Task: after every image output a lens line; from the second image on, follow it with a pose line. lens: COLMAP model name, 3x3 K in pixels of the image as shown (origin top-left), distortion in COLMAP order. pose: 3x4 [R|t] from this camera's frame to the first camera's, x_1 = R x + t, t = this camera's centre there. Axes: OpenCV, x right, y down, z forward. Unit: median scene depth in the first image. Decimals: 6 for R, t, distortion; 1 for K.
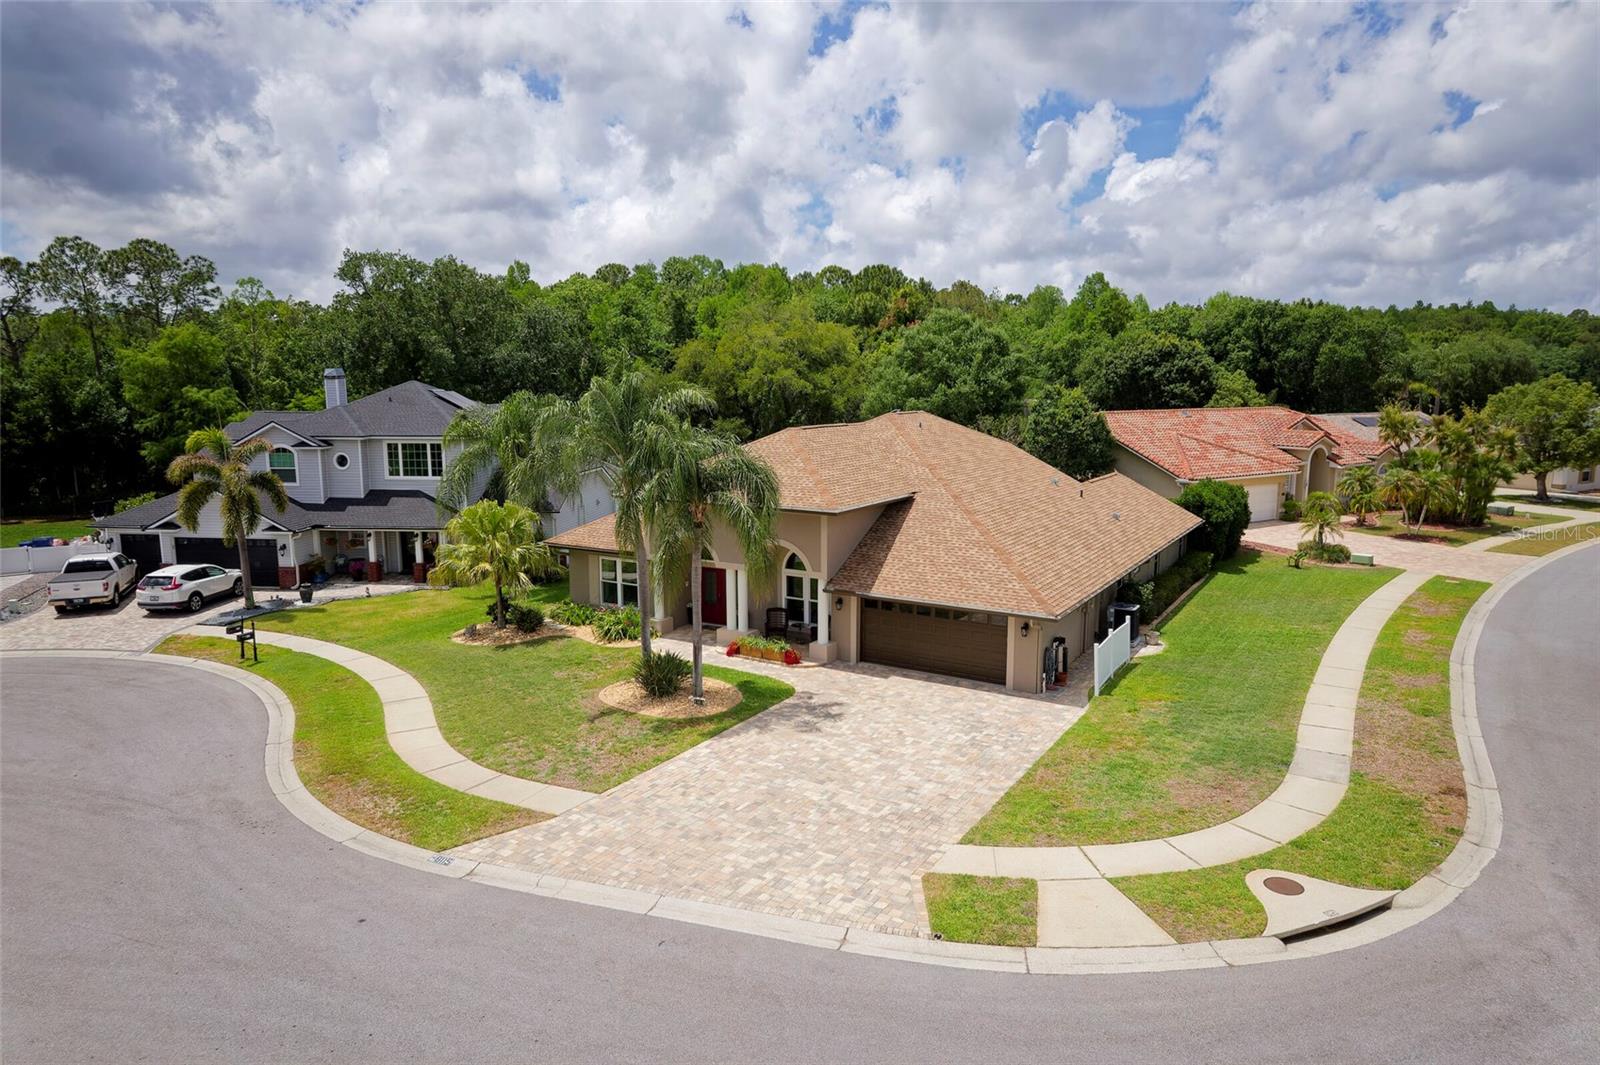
lens RADIAL K [[1005.1, 0, 798.7], [0, 1005.1, 528.7], [0, 0, 1]] dist [0.004472, 0.002297]
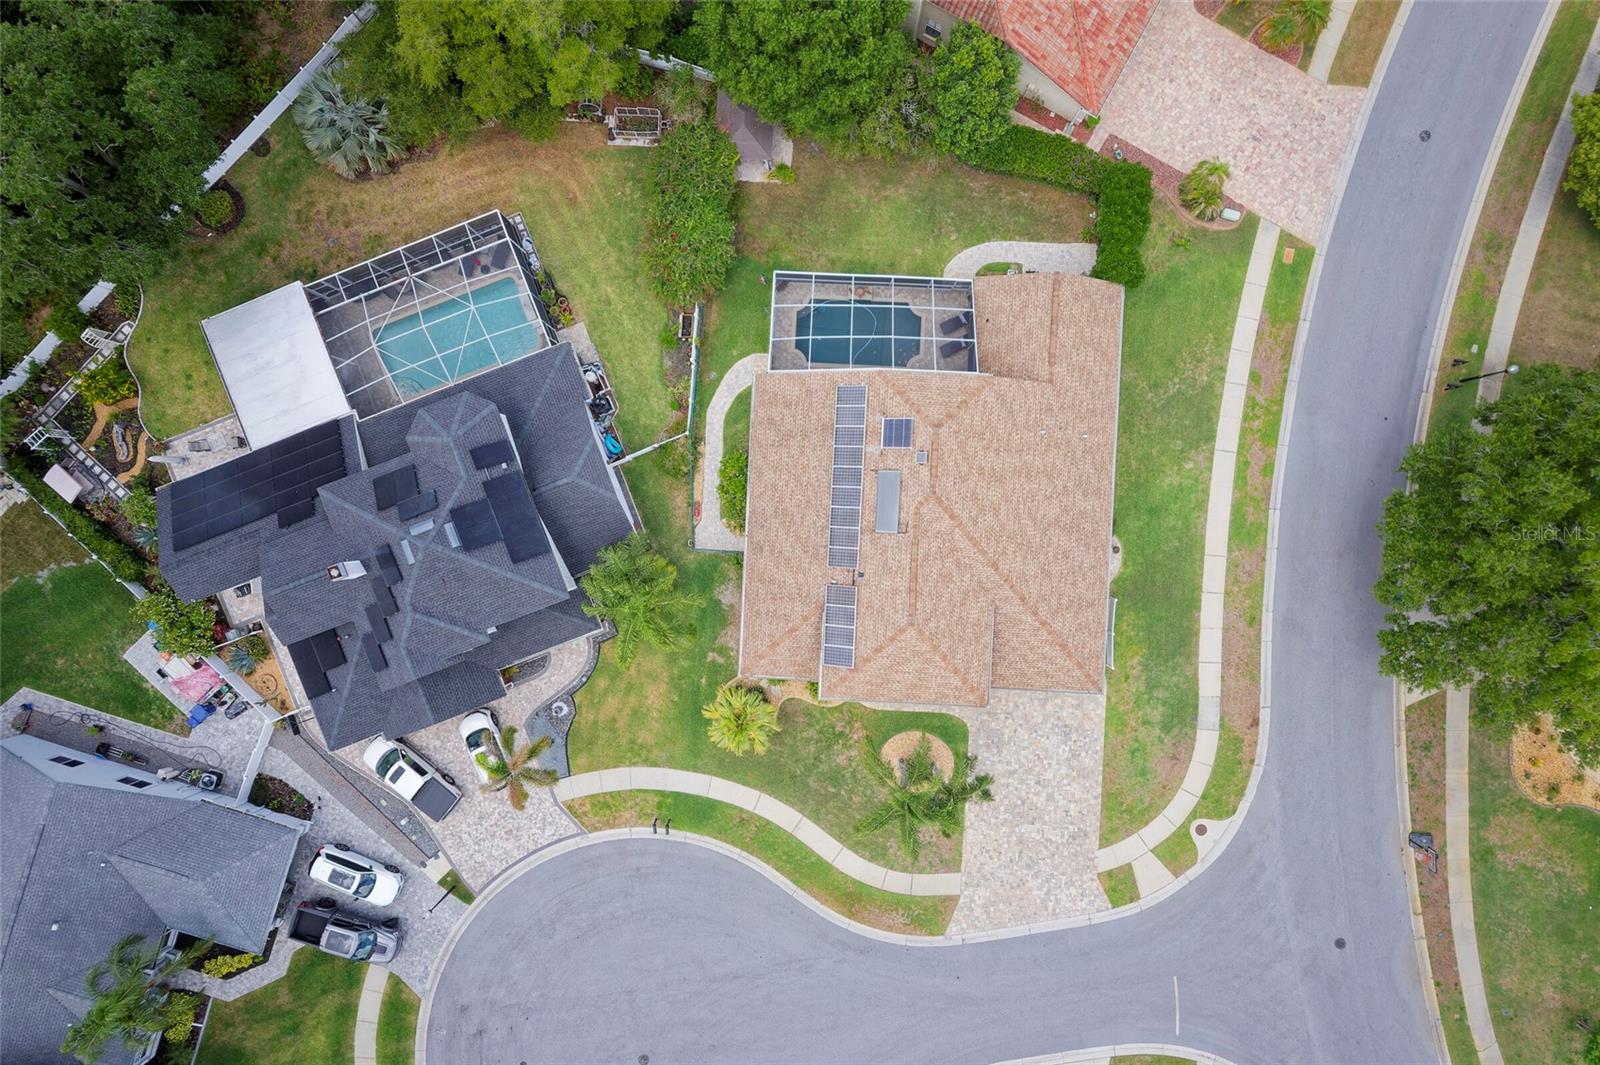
lens RADIAL K [[1005.1, 0, 808.6], [0, 1005.1, 527.3], [0, 0, 1]] dist [0.004472, 0.002297]
pose [[0.879283, -0.476175, -0.010893, -0.086803], [0.081748, 0.128343, 0.988355, -2.281678], [-0.469232, -0.869934, 0.151777, 1.468643]]
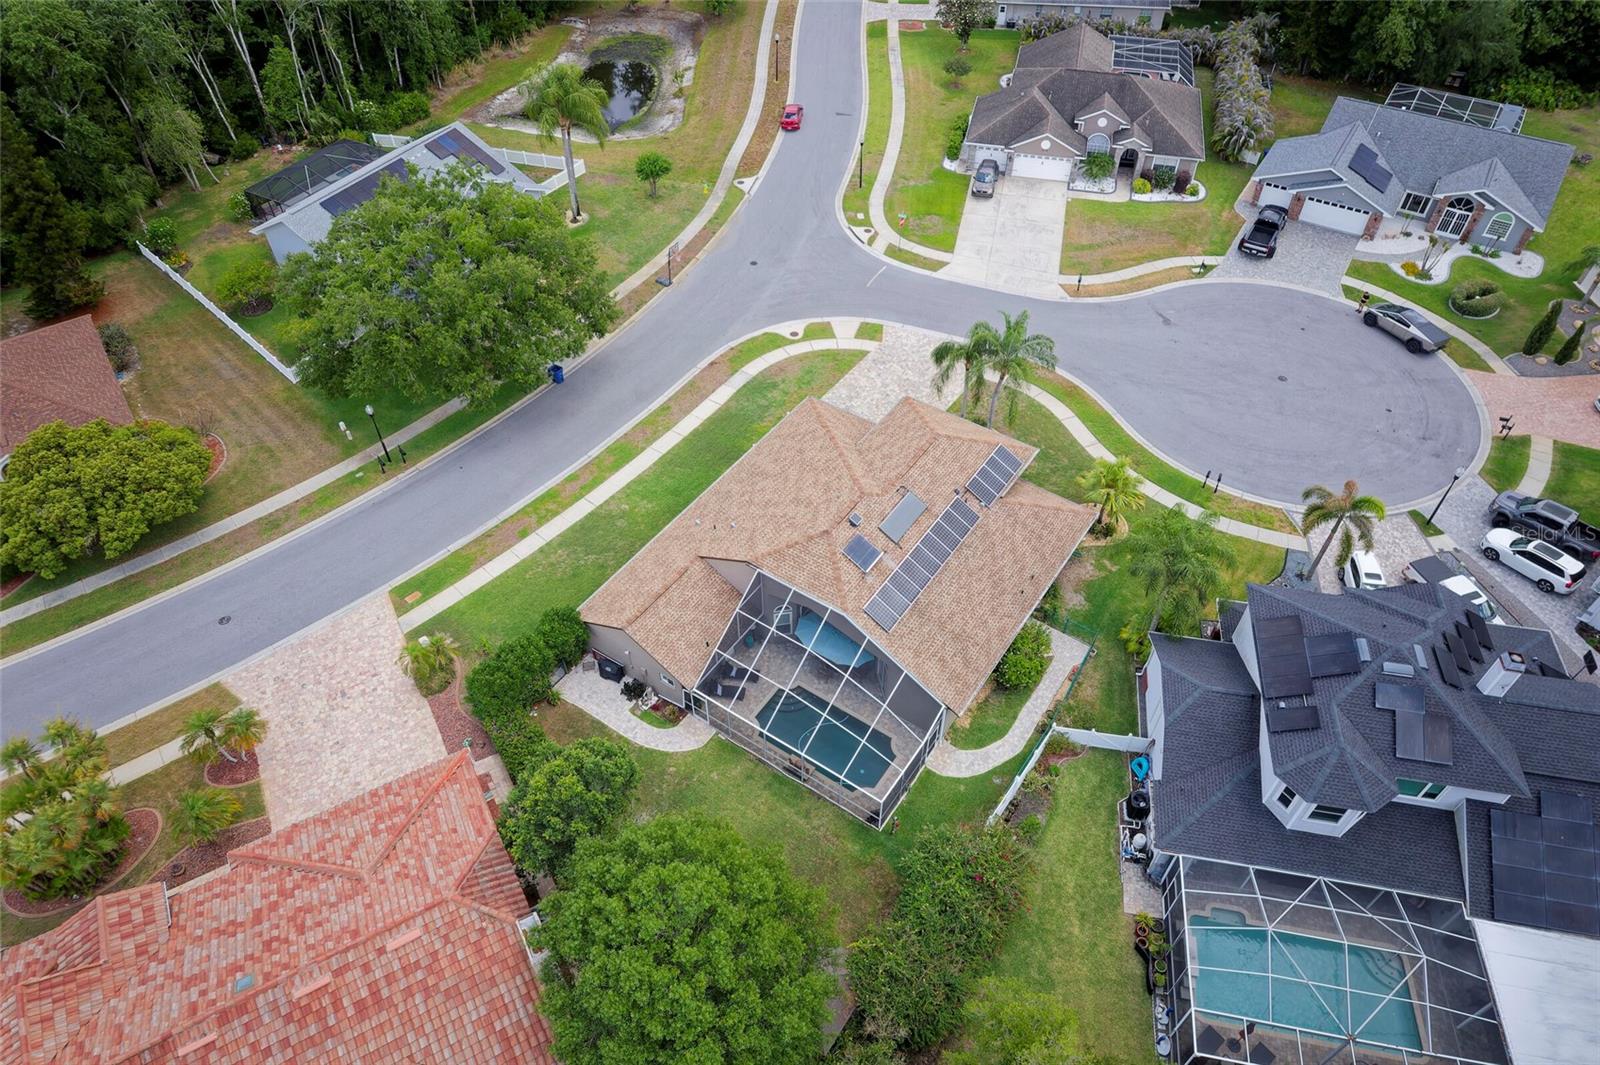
lens RADIAL K [[1005.1, 0, 807.3], [0, 1005.1, 534.4], [0, 0, 1]] dist [0.004472, 0.002297]
pose [[-0.998511, -0.036259, 0.040752, 0.179479], [0.012711, 0.571861, 0.820252, -1.925316], [-0.053046, 0.819549, -0.570549, 3.042709]]
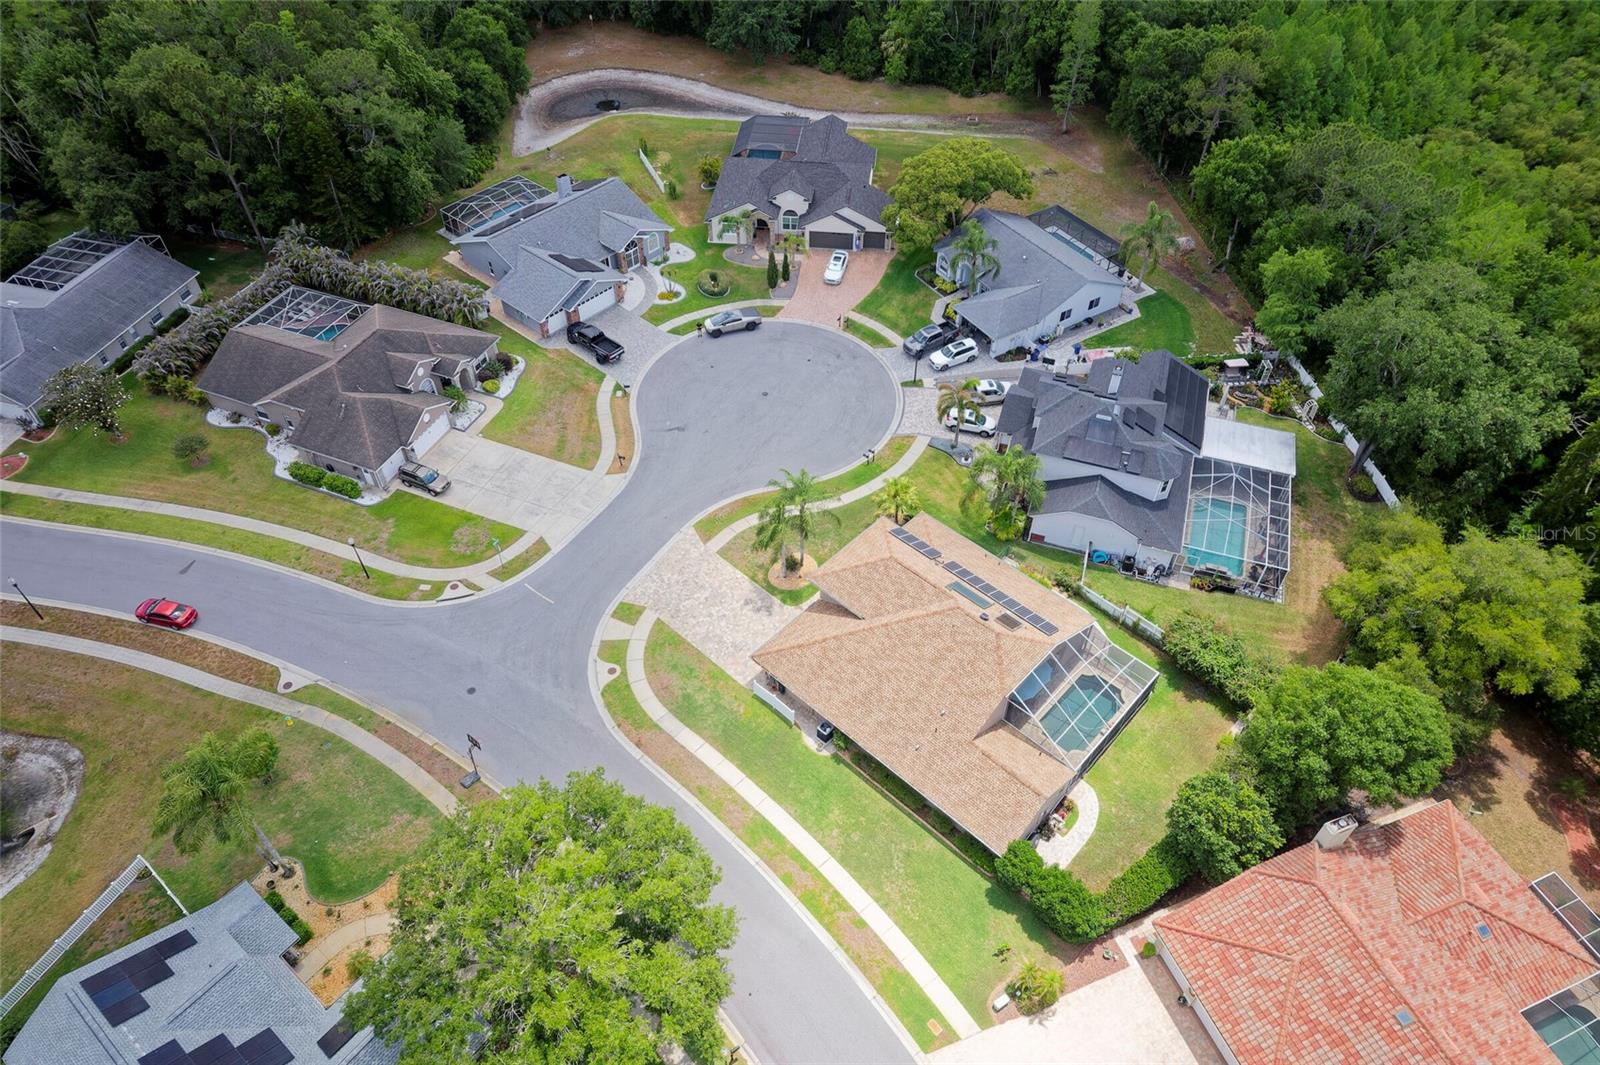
lens RADIAL K [[1005.1, 0, 805.5], [0, 1005.1, 527.2], [0, 0, 1]] dist [0.004472, 0.002297]
pose [[-0.207986, 0.705248, -0.677767, 2.052160], [-0.150960, 0.661473, 0.734619, -2.420166], [0.966412, 0.255106, -0.031112, 1.329147]]
